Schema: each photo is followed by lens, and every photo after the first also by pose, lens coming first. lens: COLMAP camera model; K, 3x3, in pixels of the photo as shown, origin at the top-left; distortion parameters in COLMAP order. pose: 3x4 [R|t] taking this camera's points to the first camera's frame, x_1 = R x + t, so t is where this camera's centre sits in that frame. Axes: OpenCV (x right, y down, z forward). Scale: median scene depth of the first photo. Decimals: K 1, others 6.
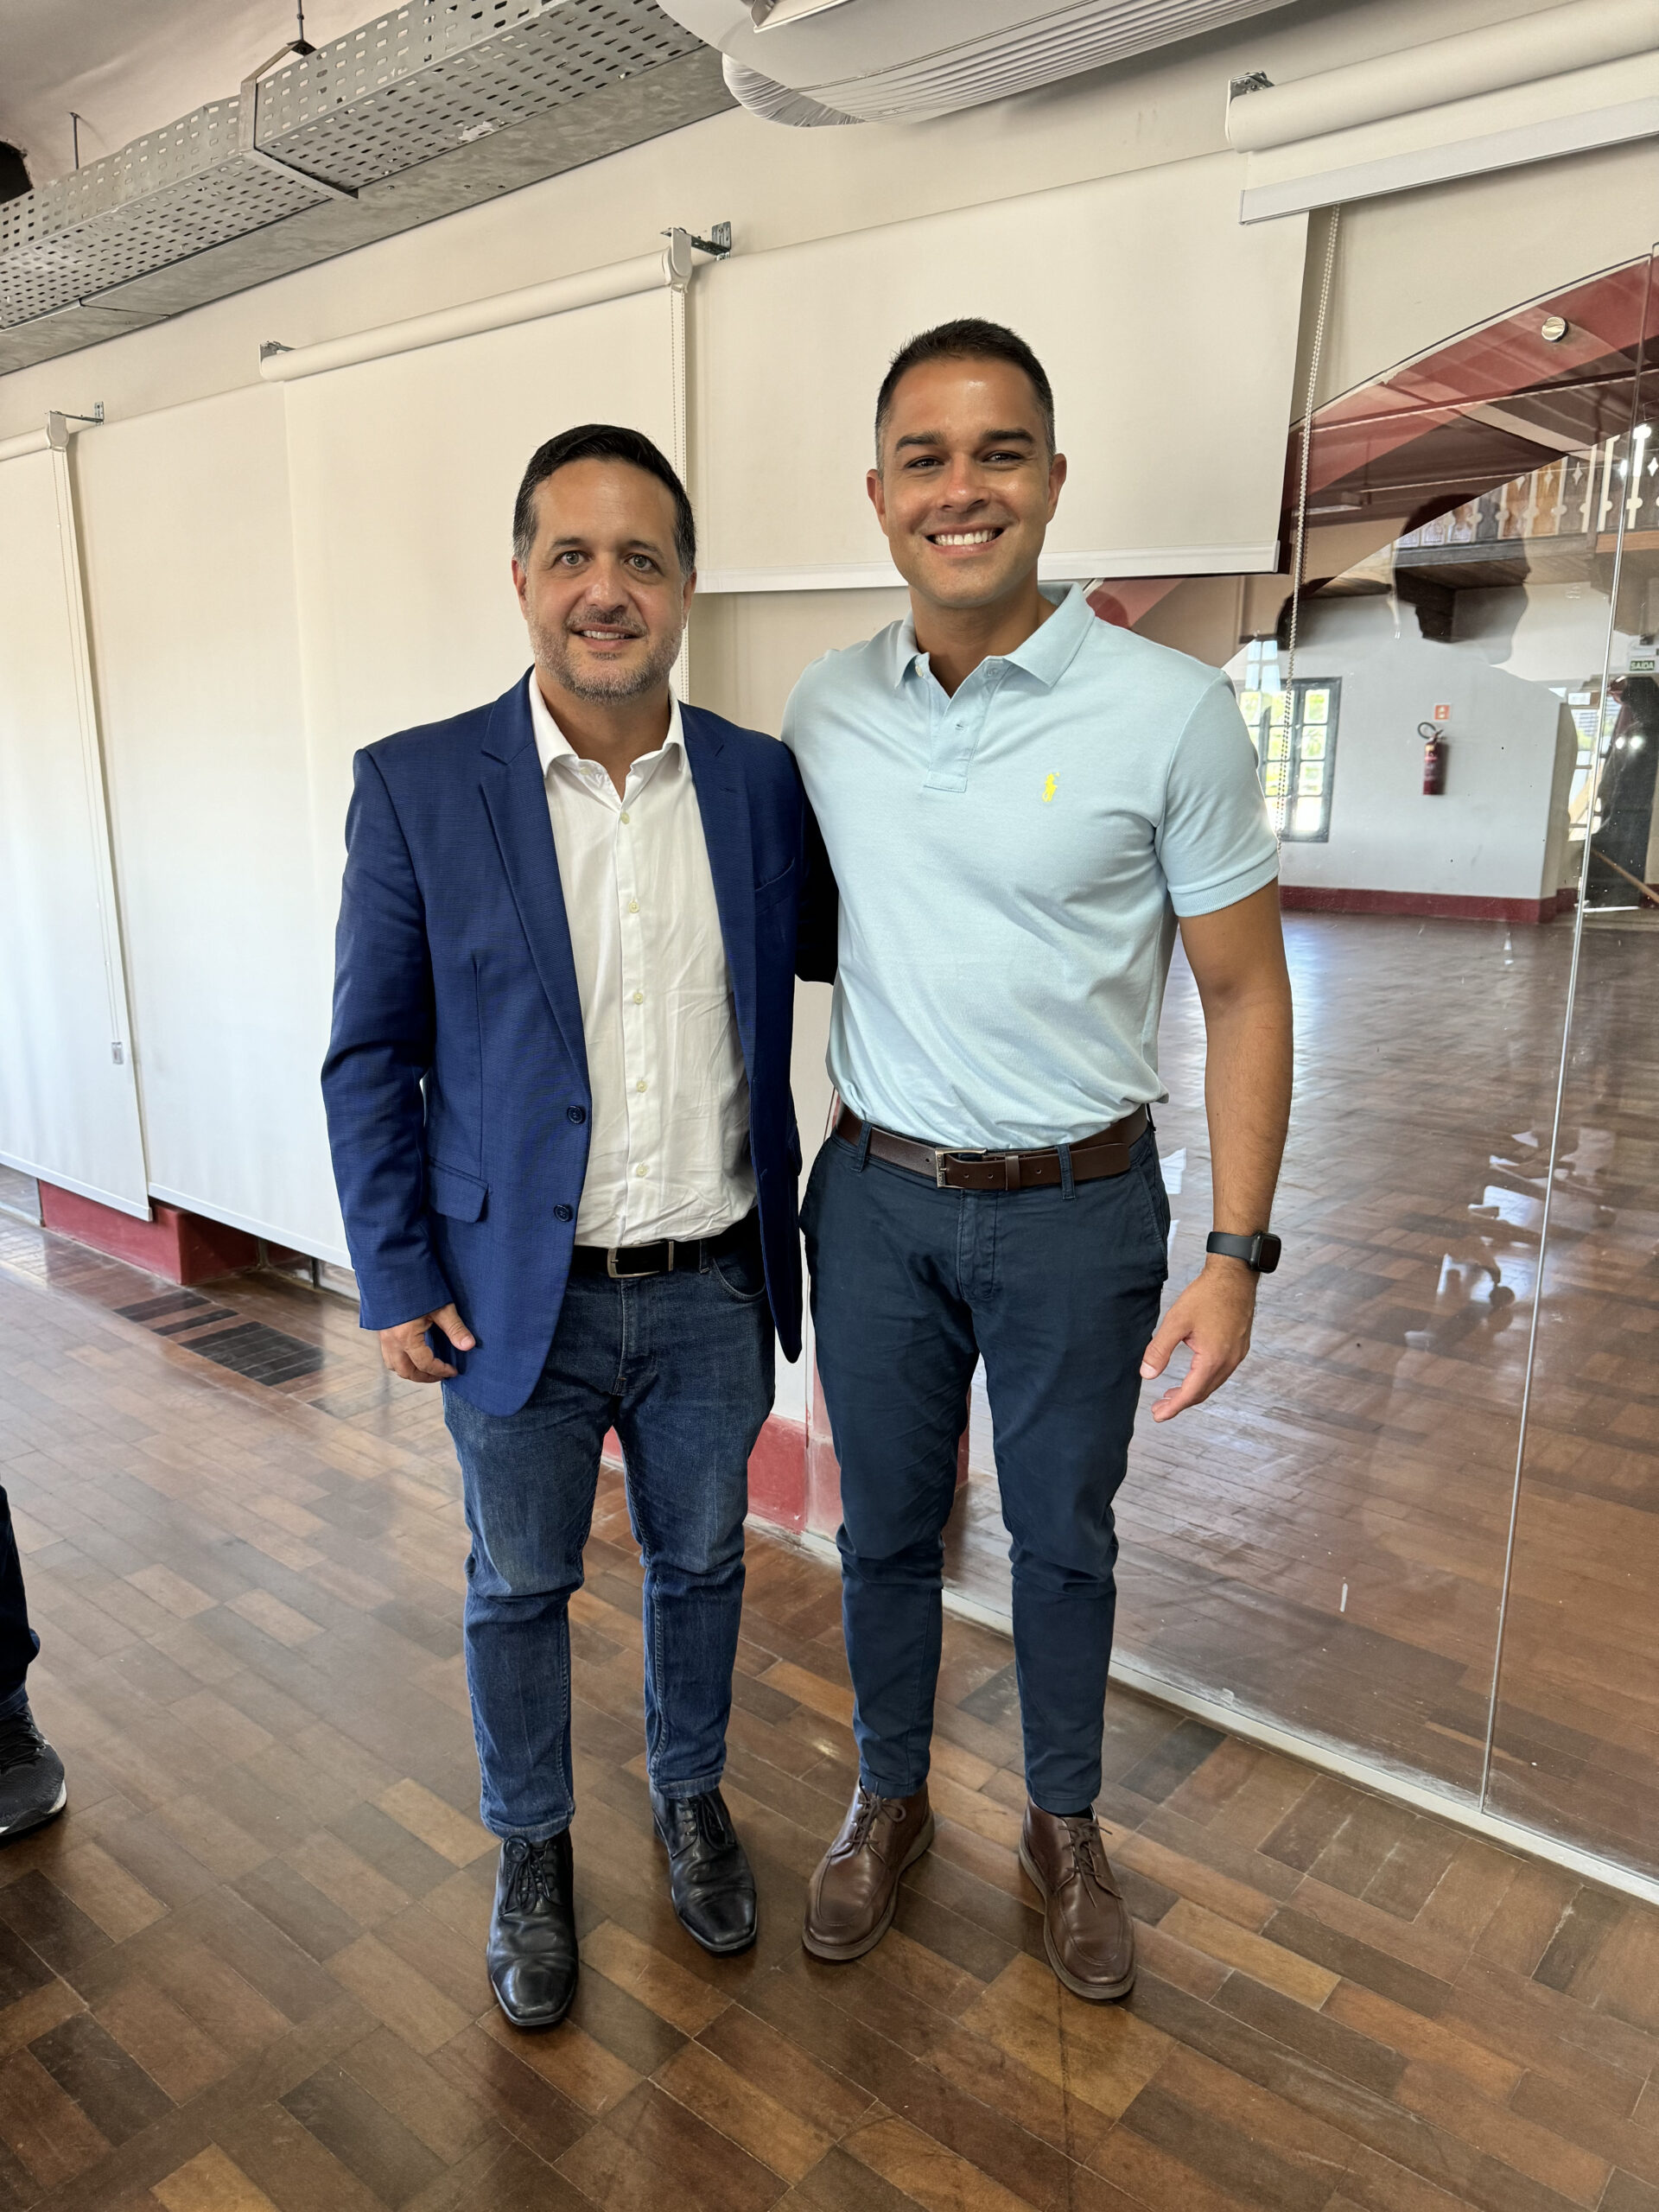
lens RADIAL K [[1535.2, 0, 821.5], [0, 1535.2, 1108.4], [0, 0, 1]] dist [0.030417, -0.034854]
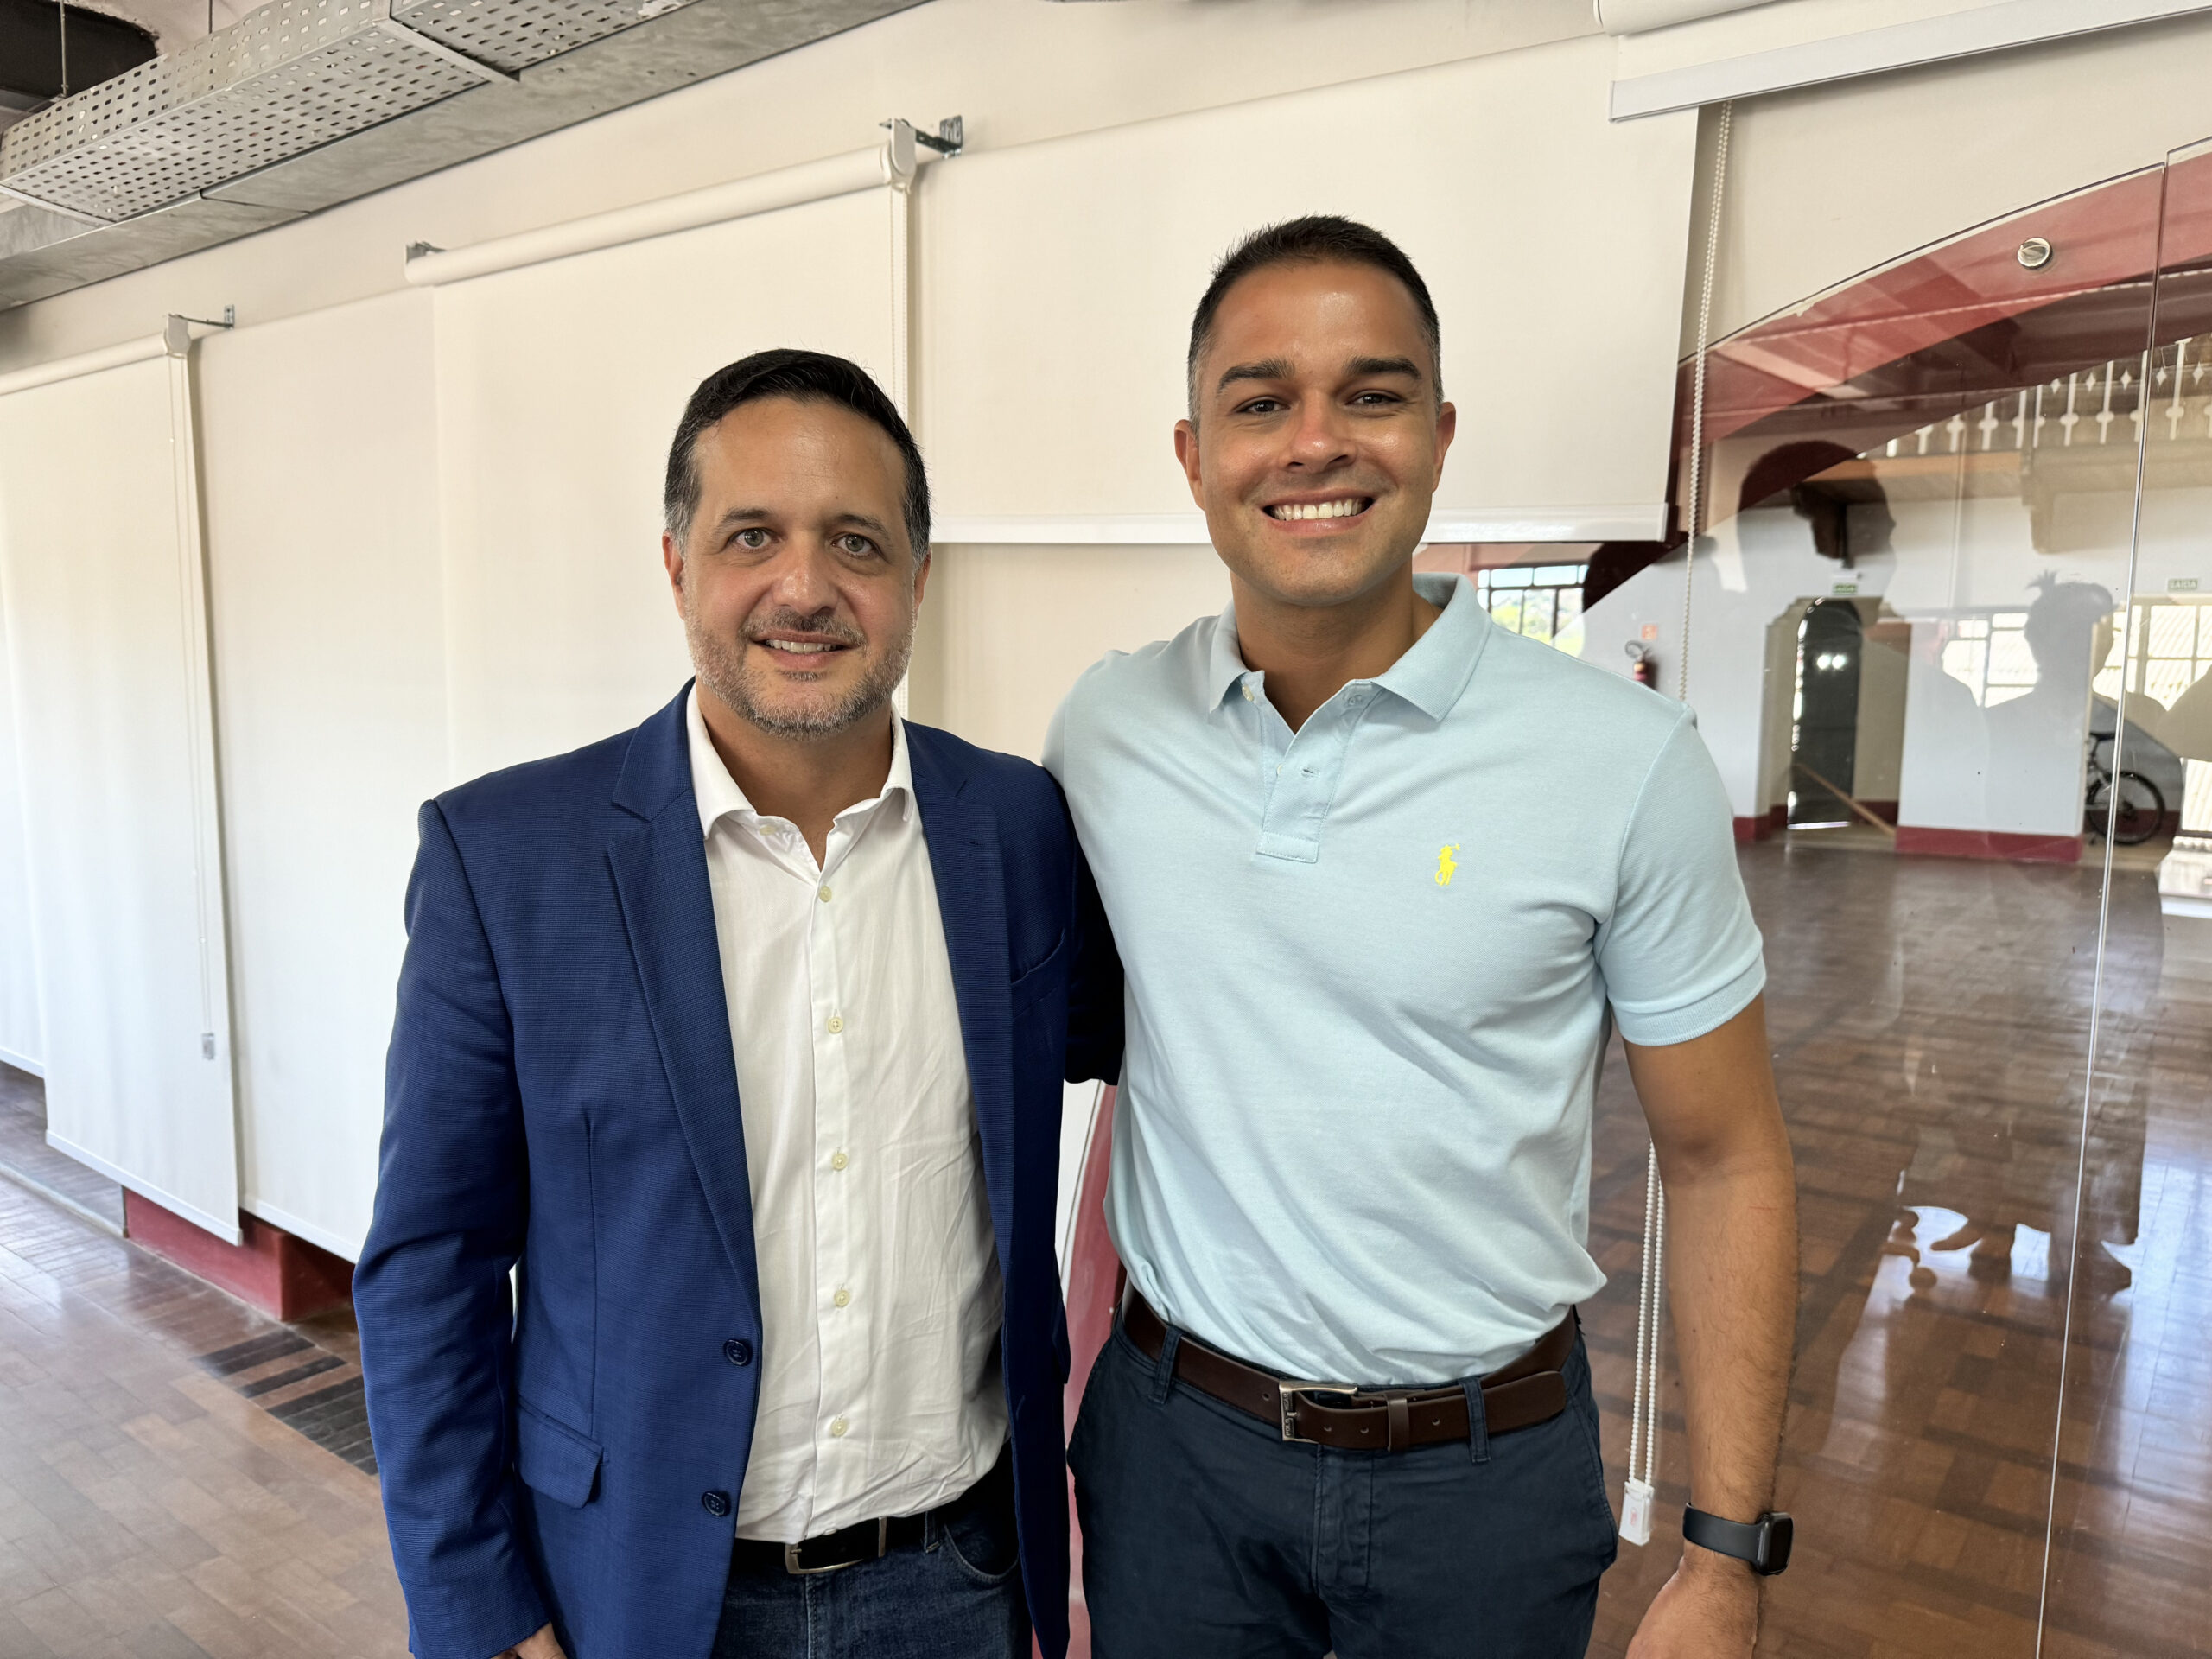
lens RADIAL K [[1535.2, 0, 1115.0], [0, 1535.2, 837.4], [0, 0, 1]] dist [0.030417, -0.034854]
pose [[0.998282, 0.000896, 0.058583, -0.032542], [0.005388, 0.994242, -0.107018, -0.118697], [-0.058341, 0.107150, 0.992530, 0.260623]]
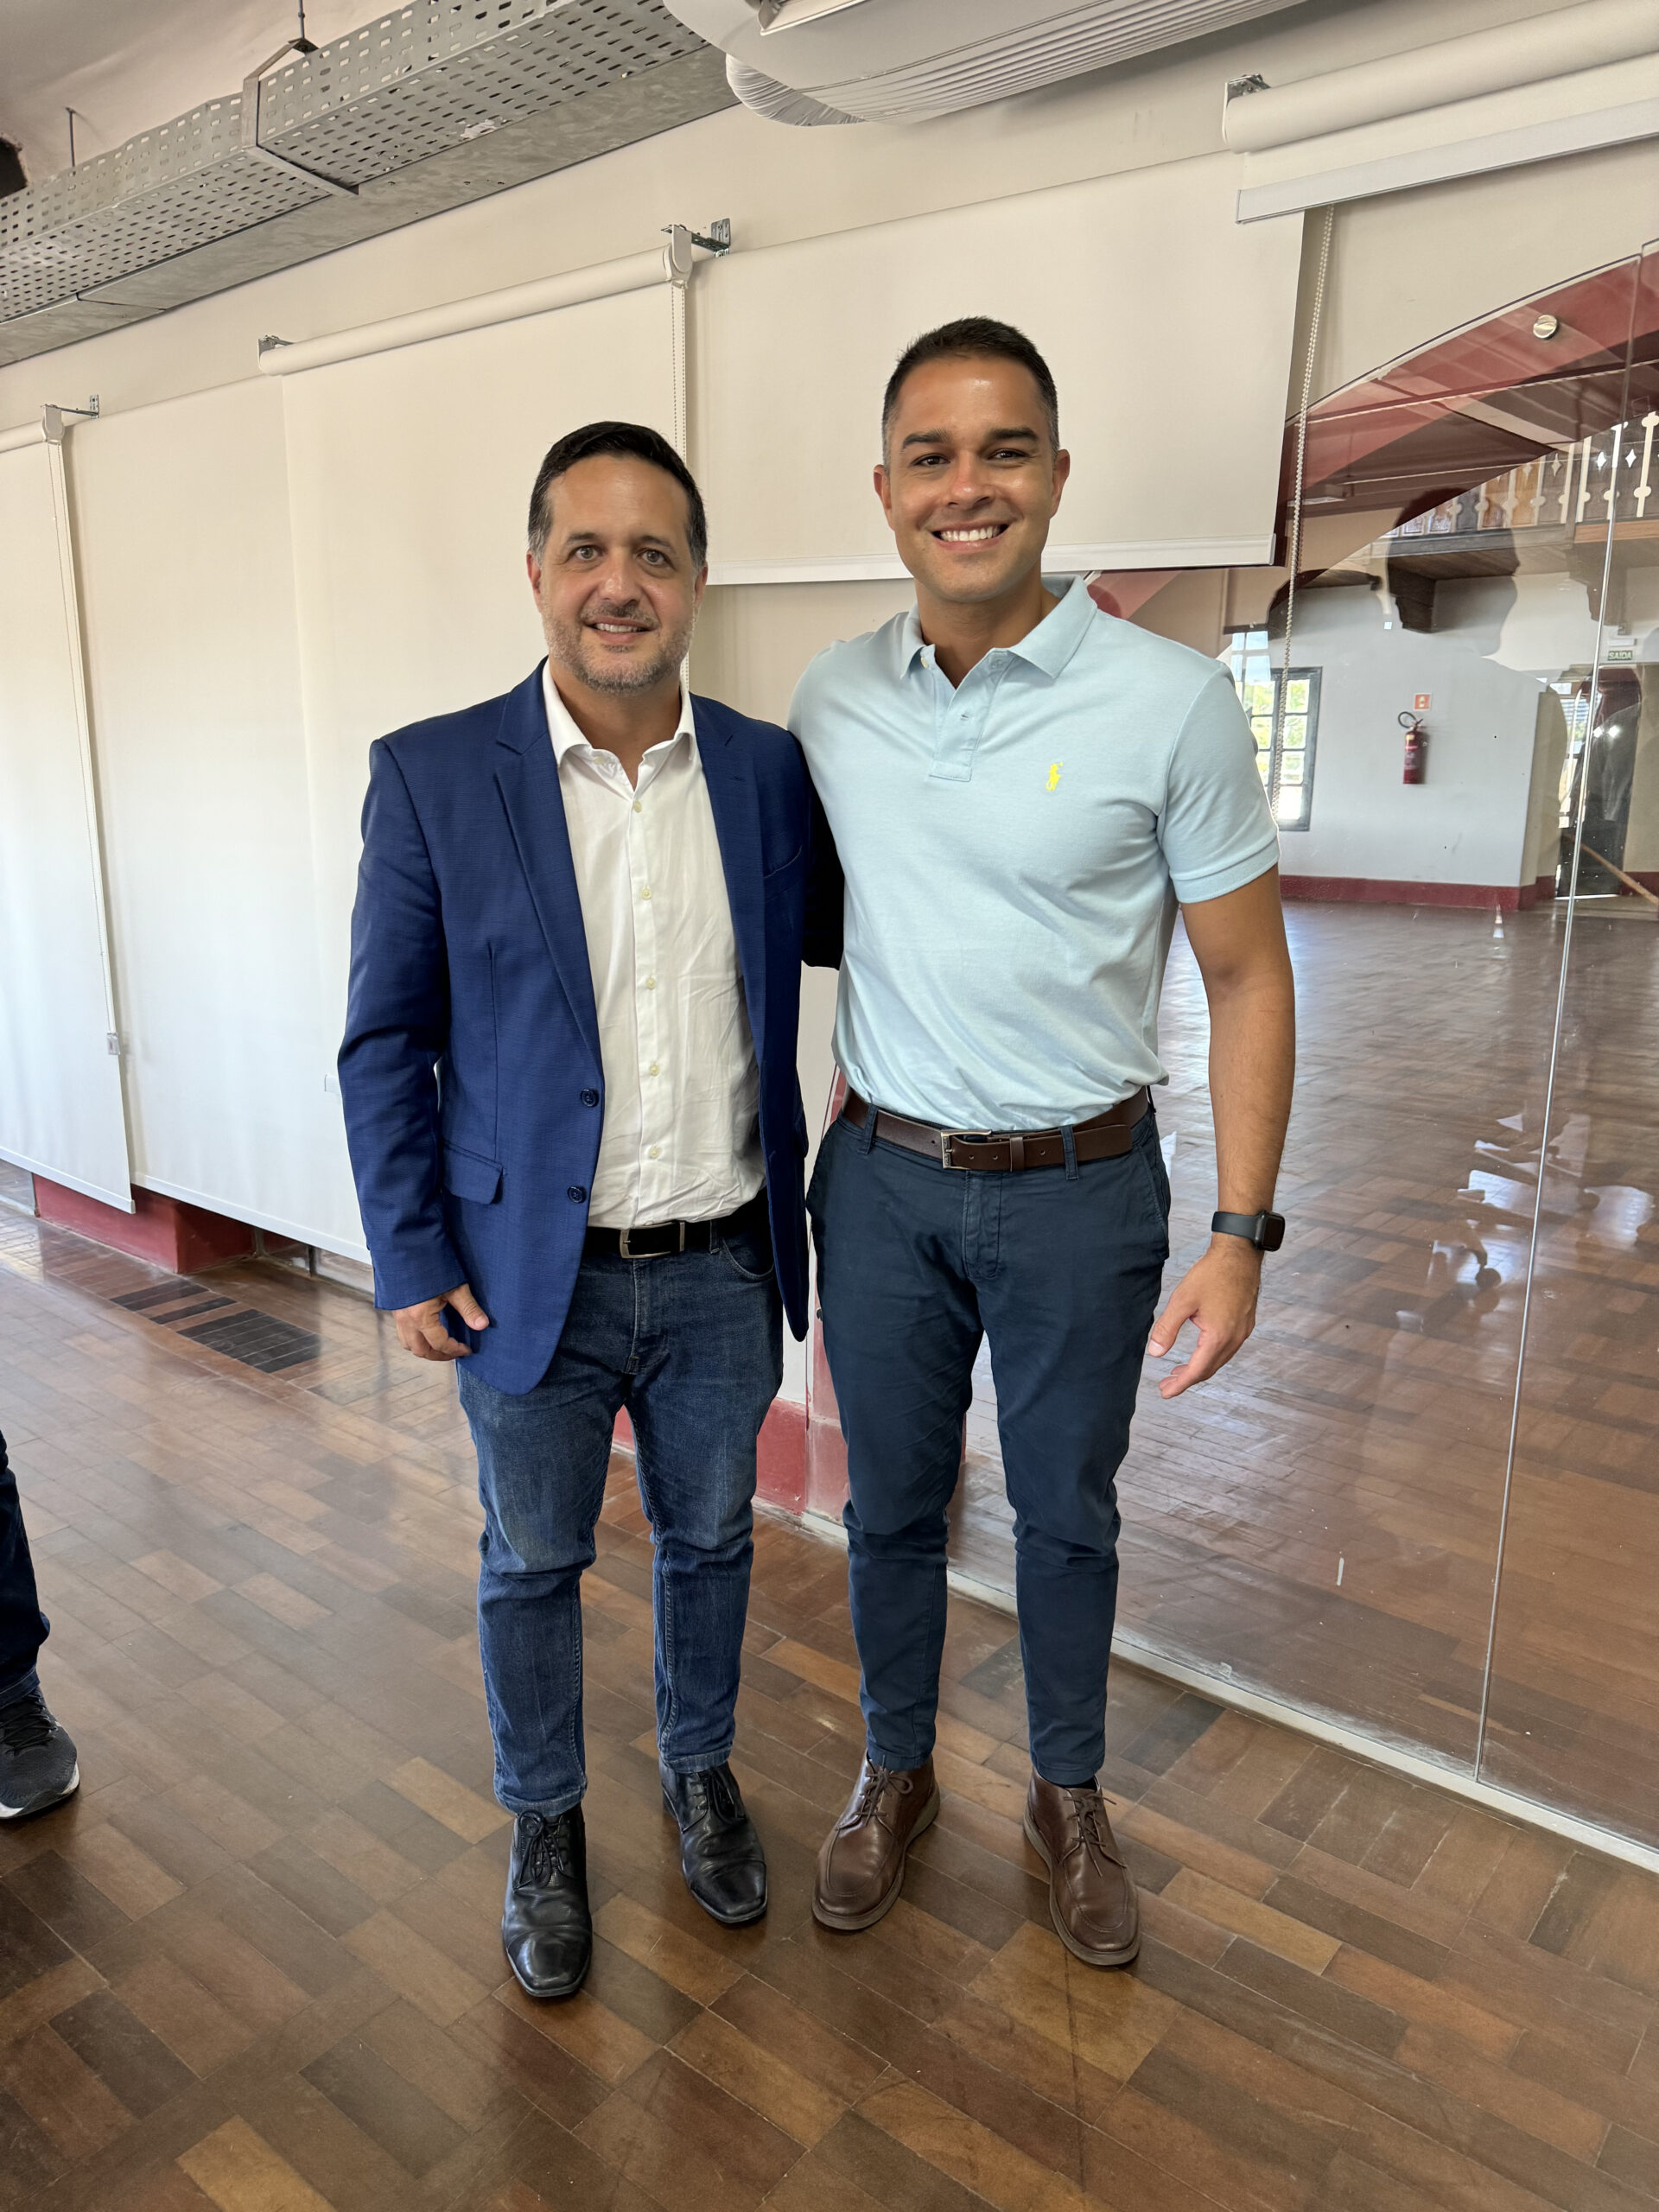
lens RADIAL K [[1535.2, 0, 818.9], [0, 1535.2, 1093.9], [0, 0, 1]] dist [0.030417, -0.034854]
pose [[0.999949, -0.003666, 0.009404, -0.014952], [0.003691, 0.999990, -0.002713, 0.003964], [-0.009394, 0.002748, 0.999952, -0.015928]]
